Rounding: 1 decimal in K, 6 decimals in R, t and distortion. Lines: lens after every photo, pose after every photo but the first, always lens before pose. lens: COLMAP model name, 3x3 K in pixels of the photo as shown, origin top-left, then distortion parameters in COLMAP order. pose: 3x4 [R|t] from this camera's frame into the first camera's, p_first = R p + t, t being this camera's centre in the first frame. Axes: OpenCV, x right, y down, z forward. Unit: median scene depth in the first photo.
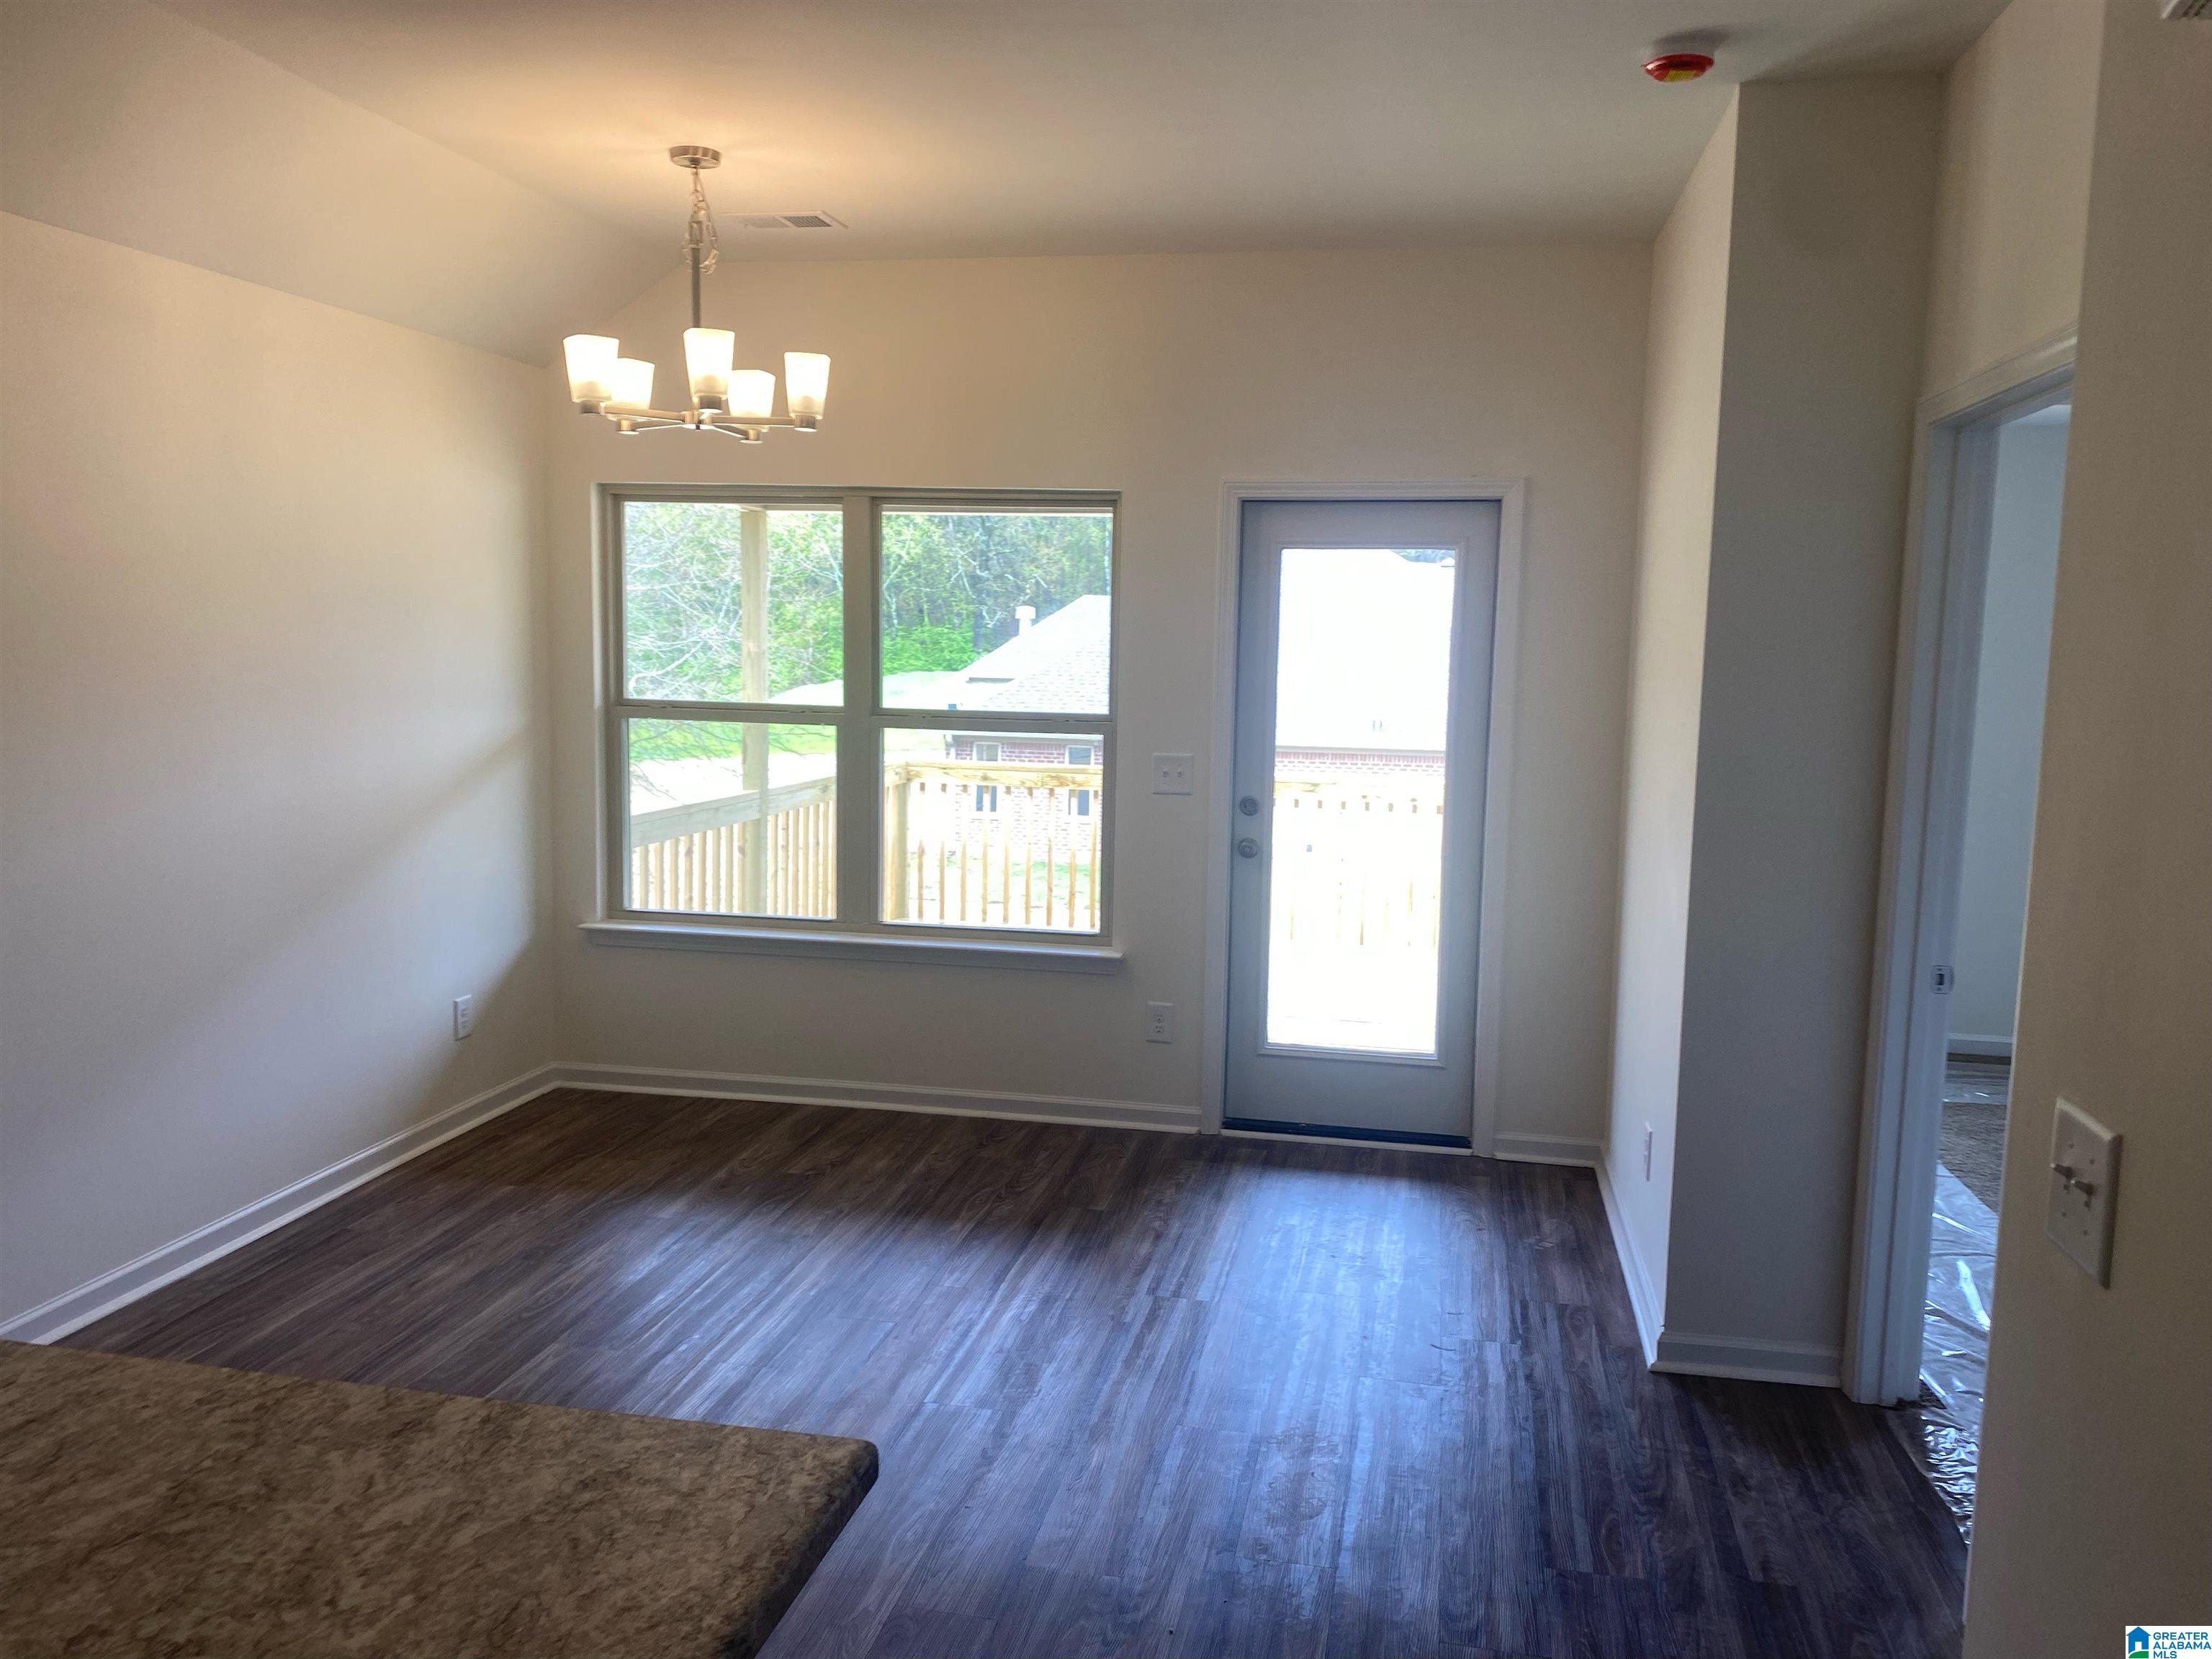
lens RADIAL K [[1680.4, 0, 1115.3], [0, 1680.4, 836.2], [0, 0, 1]] dist [0.002684, -0.017236]
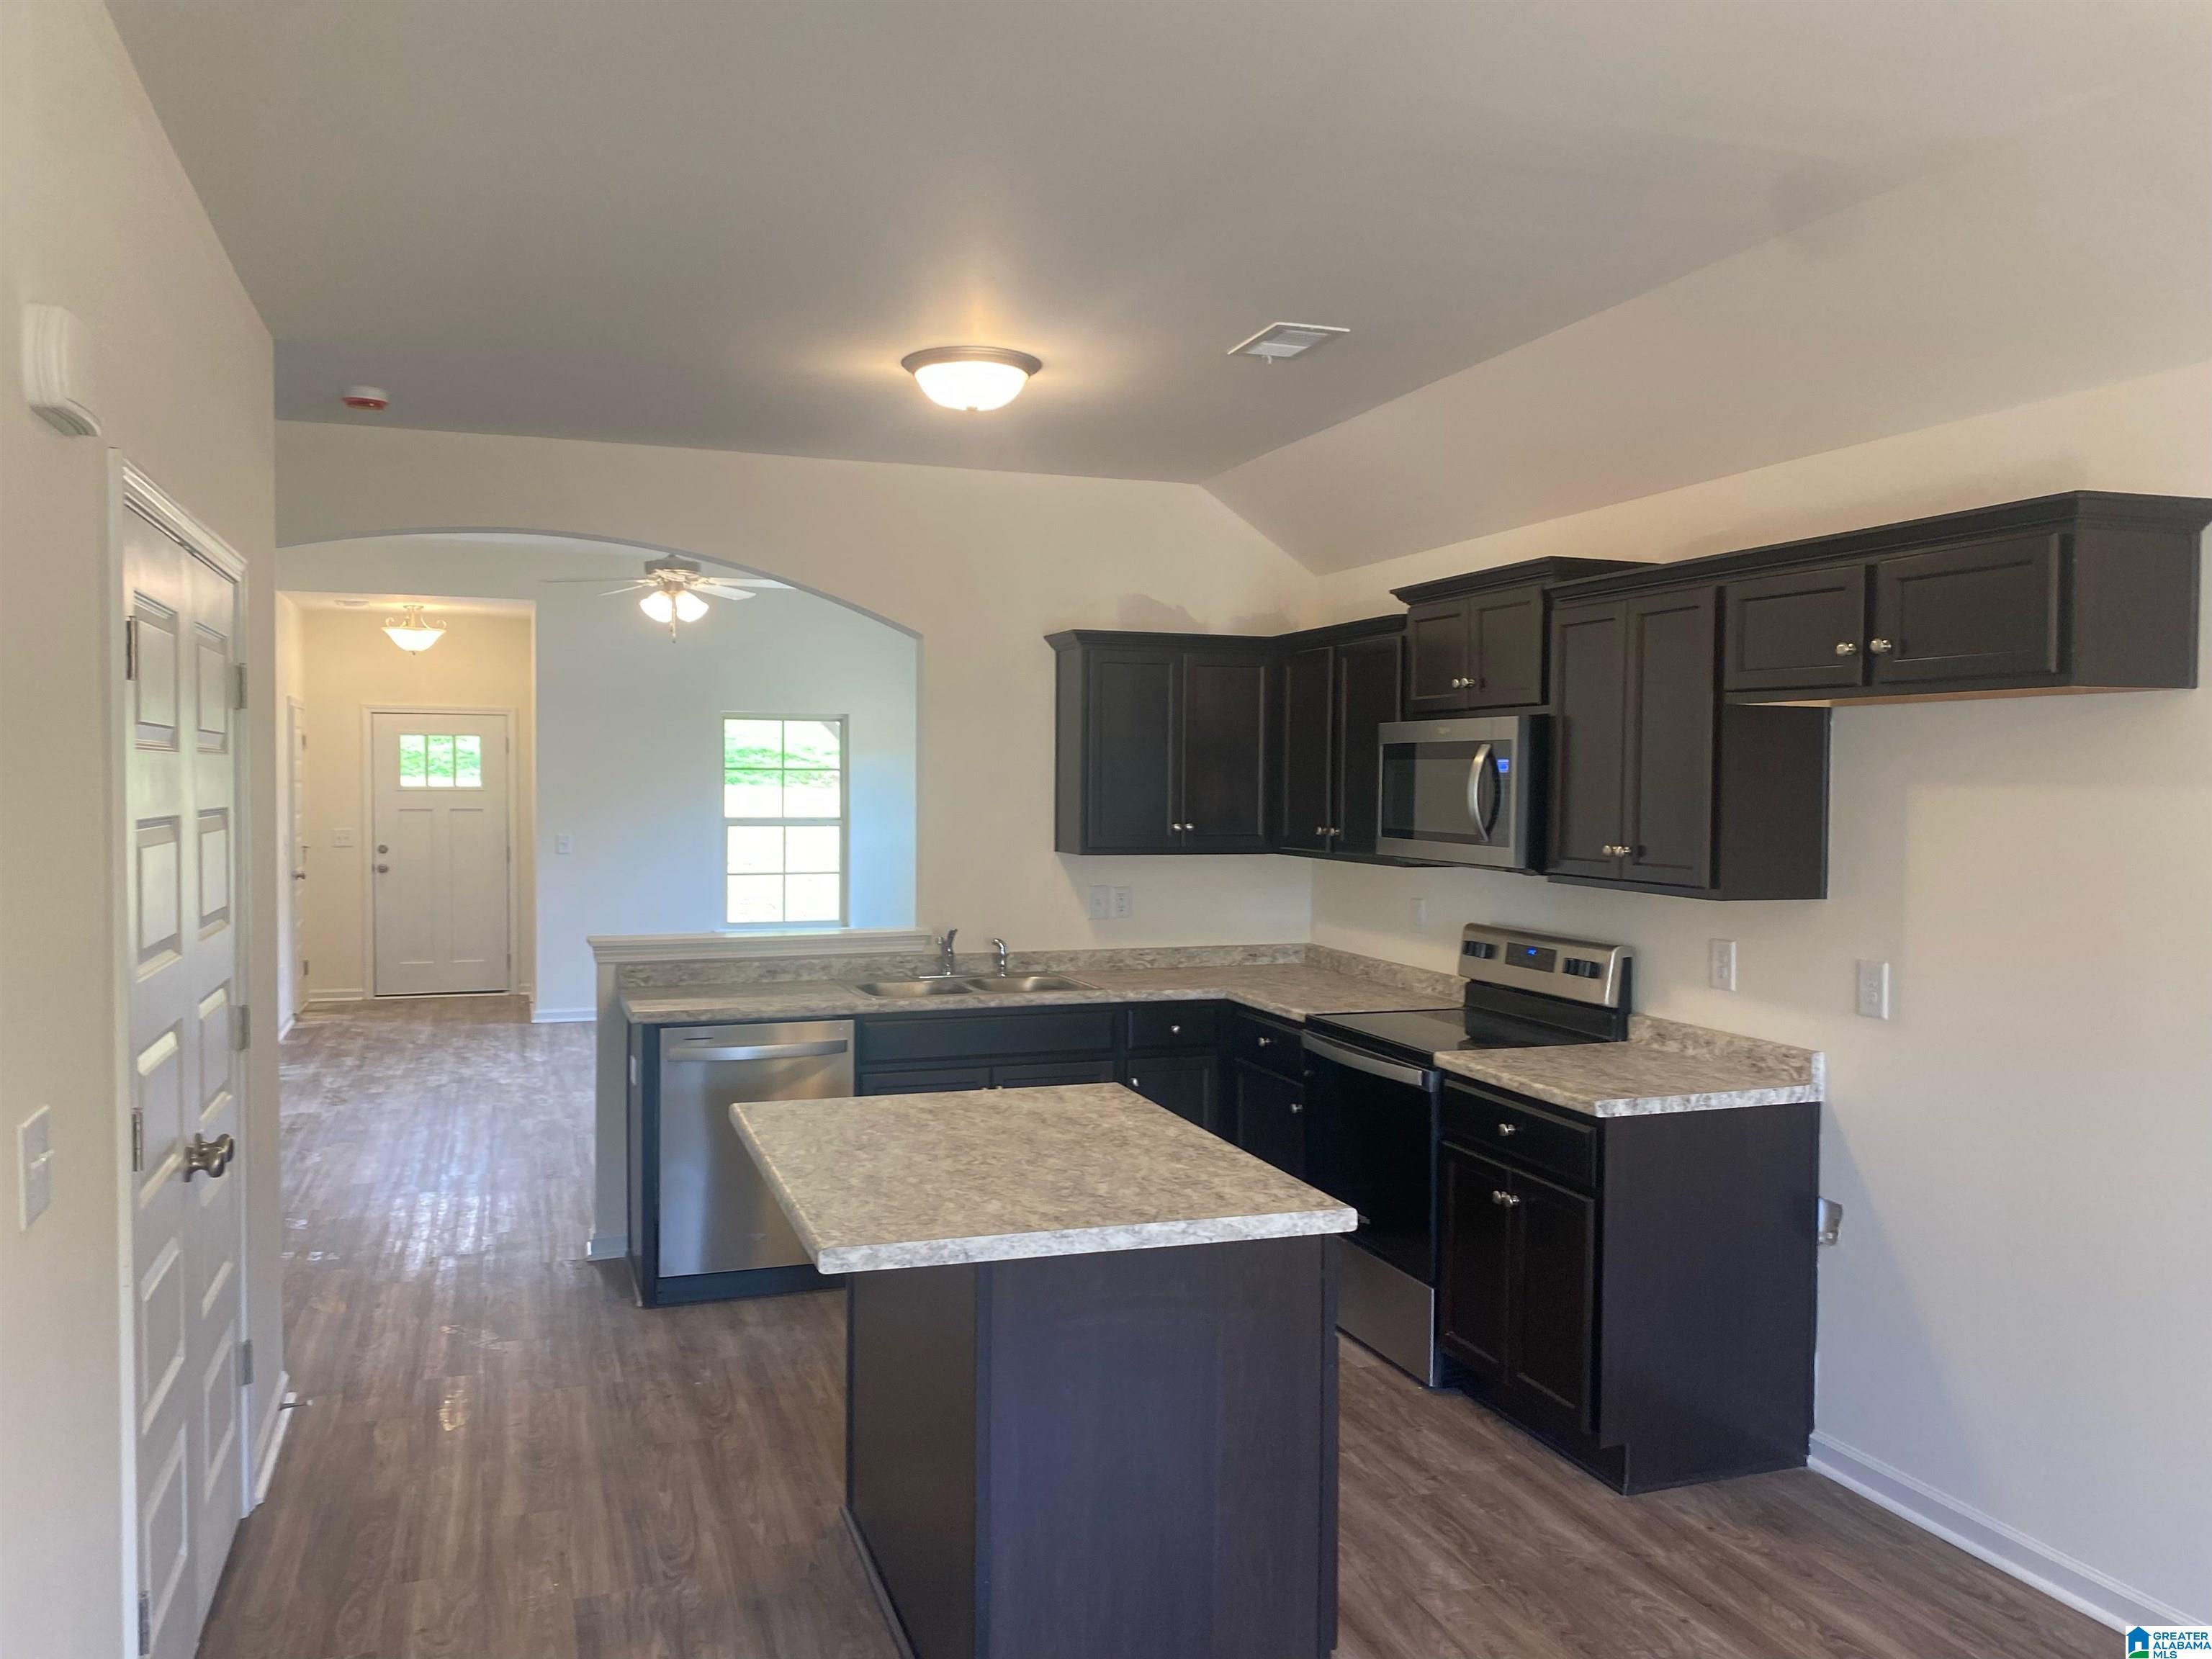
lens RADIAL K [[1680.4, 0, 1111.9], [0, 1680.4, 844.2], [0, 0, 1]] dist [0.002684, -0.017236]
pose [[-0.860447, -0.004645, -0.509519, 0.533981], [-0.084615, 0.987377, 0.133890, -0.351921], [0.502466, 0.158318, -0.849979, 2.741556]]
